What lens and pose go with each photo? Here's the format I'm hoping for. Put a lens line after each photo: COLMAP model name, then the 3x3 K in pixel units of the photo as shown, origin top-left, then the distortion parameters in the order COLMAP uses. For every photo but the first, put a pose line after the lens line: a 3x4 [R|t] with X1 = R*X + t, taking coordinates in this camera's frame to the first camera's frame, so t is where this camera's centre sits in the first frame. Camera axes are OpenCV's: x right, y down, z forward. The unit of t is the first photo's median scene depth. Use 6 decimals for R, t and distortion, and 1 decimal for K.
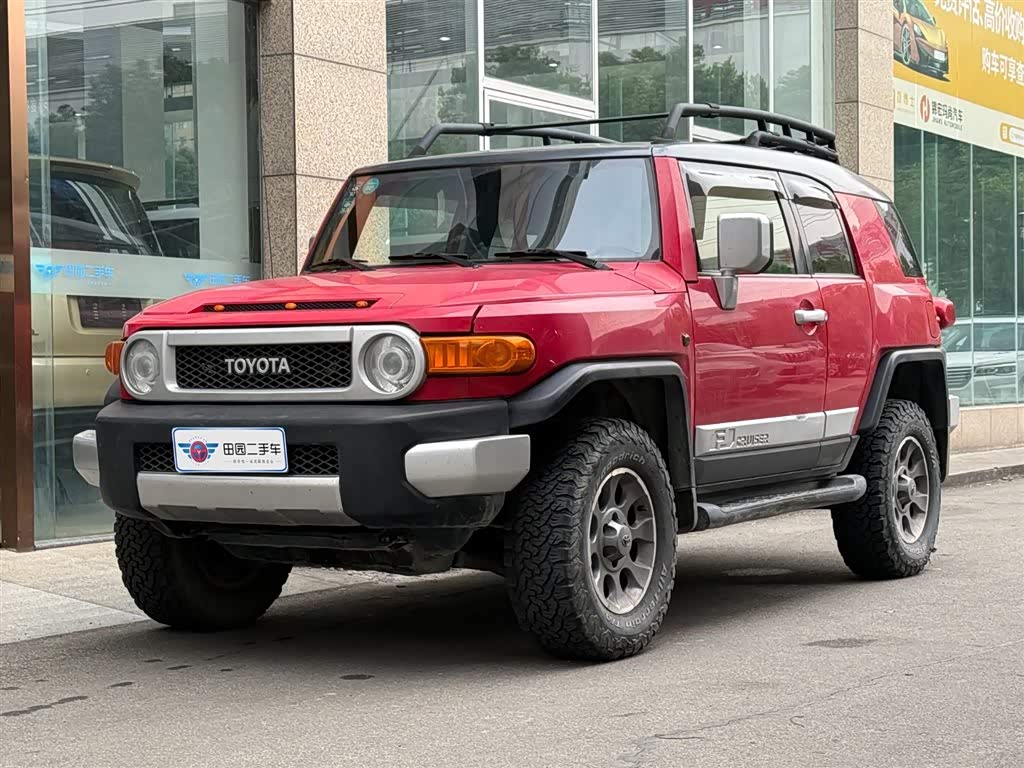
lens RADIAL K [[2376.1, 0, 512.1], [0, 2376.1, 403.5], [0, 0, 1]] dist [-0.816638, -0.140293]
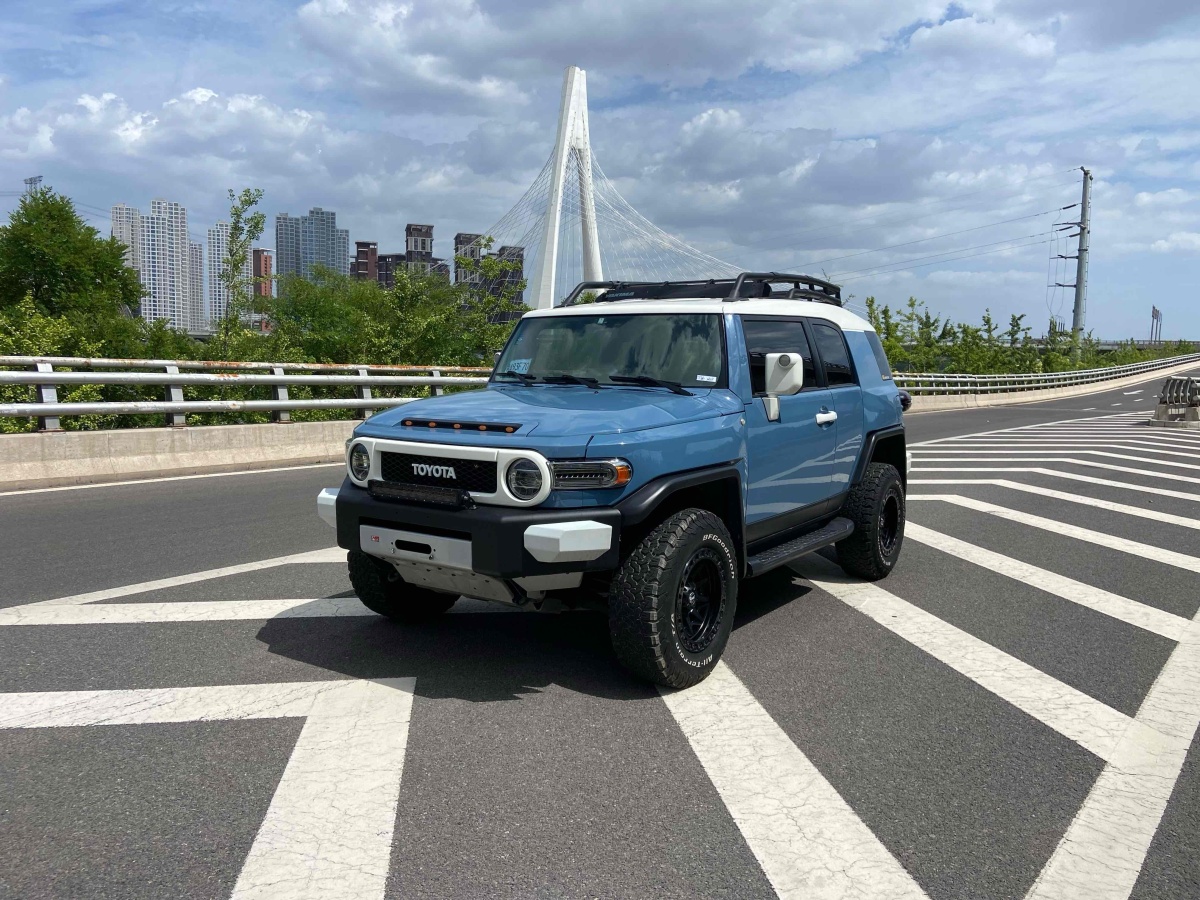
lens RADIAL K [[984.9, 0, 582.1], [0, 984.9, 451.6], [0, 0, 1]] dist [0.004941, 0.000689]
pose [[0.996516, 0.029272, -0.078095, 0.024690], [-0.023116, 0.996638, 0.078602, -0.075773], [0.080134, -0.076523, 0.993842, 0.430587]]
